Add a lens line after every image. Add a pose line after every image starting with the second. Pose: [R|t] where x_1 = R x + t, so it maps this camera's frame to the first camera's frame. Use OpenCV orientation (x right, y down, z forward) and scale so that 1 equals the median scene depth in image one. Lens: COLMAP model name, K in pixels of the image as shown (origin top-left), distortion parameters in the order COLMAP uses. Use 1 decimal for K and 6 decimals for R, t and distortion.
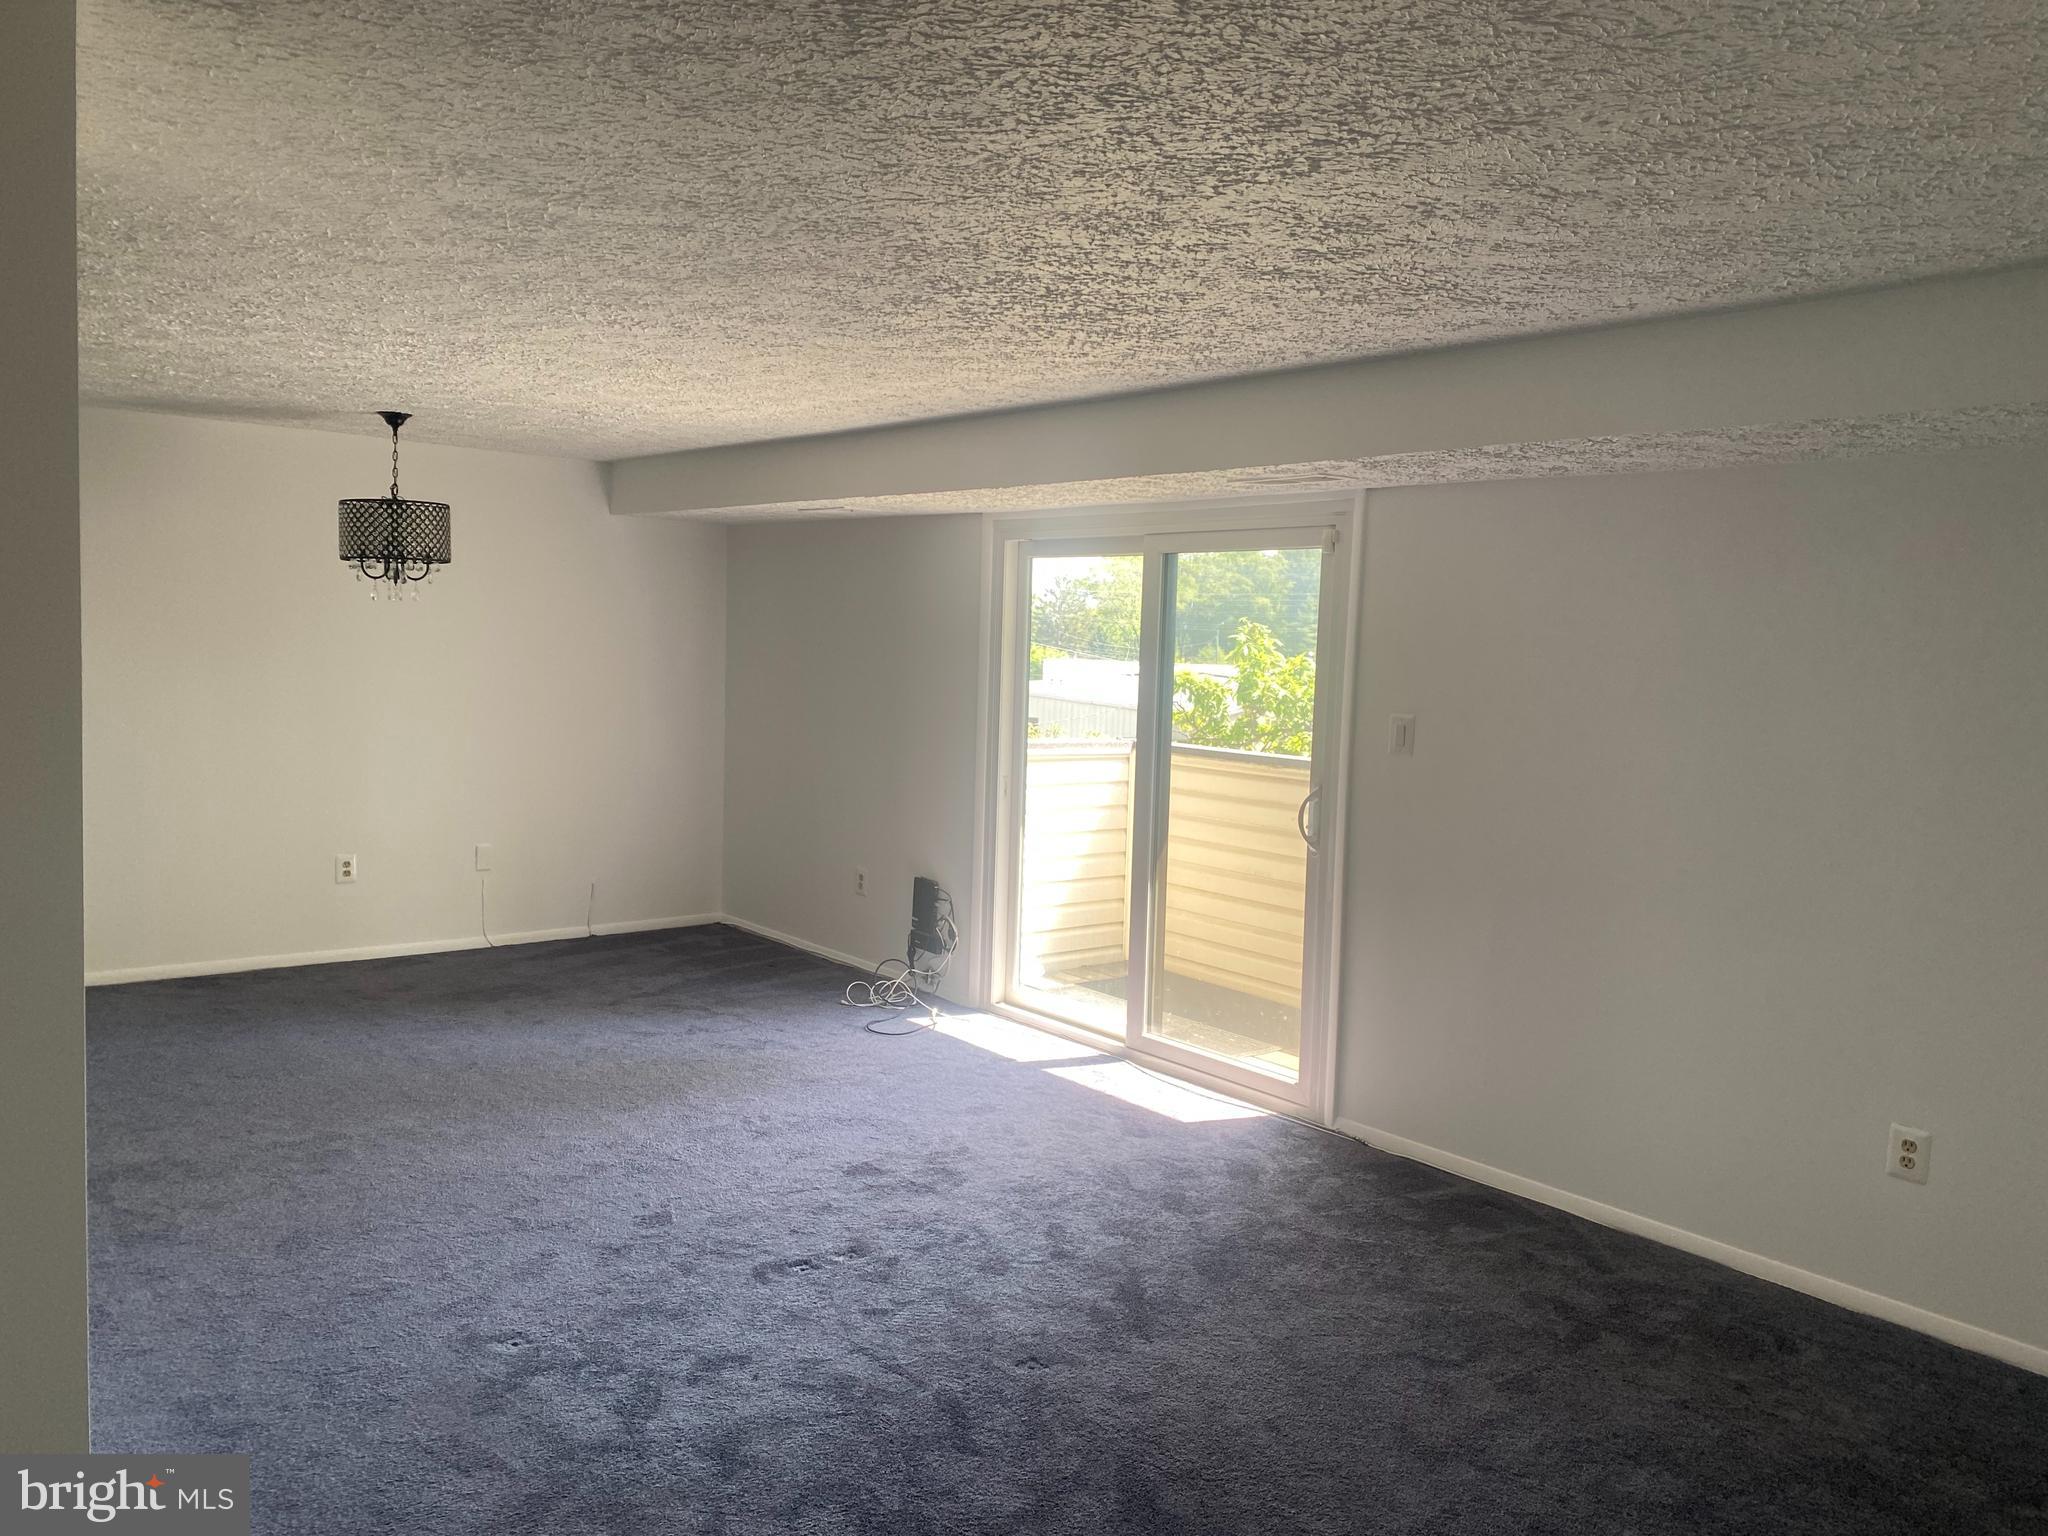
lens RADIAL K [[1534.8, 0, 1024.0], [0, 1534.8, 768.0], [0, 0, 1]] dist [0.010131, -0.000296]
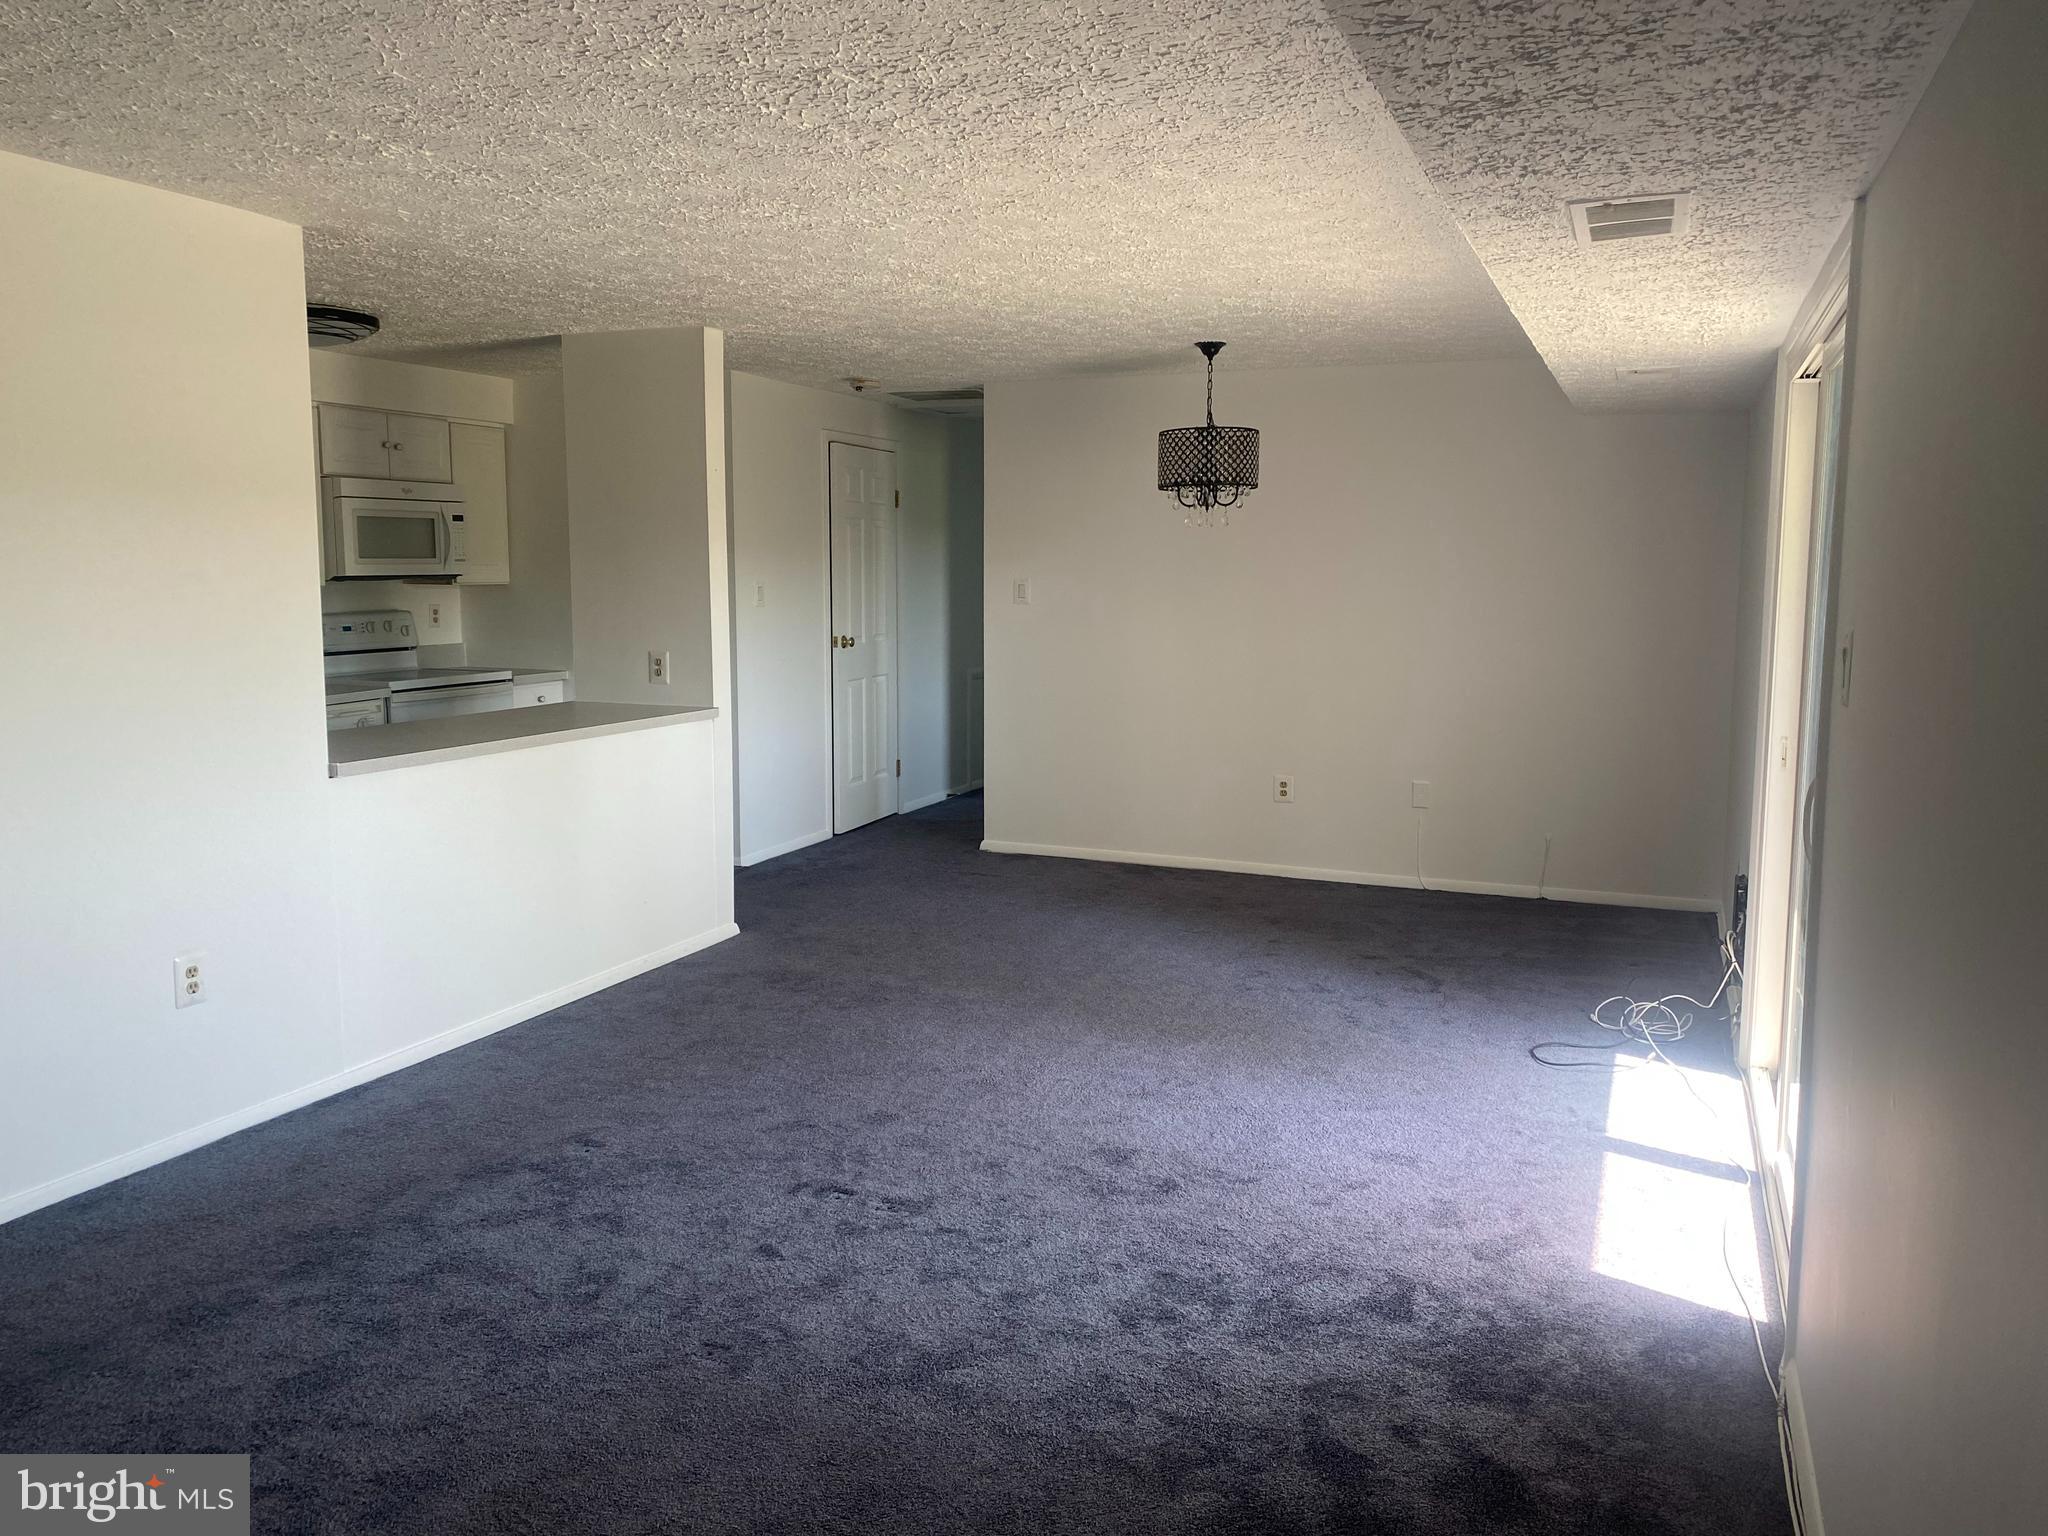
lens RADIAL K [[1534.8, 0, 1024.0], [0, 1534.8, 768.0], [0, 0, 1]] dist [0.010131, -0.000296]
pose [[0.496960, 0.092980, -0.862778, 0.595925], [-0.070655, 0.995278, 0.066562, -0.008953], [0.864892, 0.027881, 0.501183, 0.516579]]
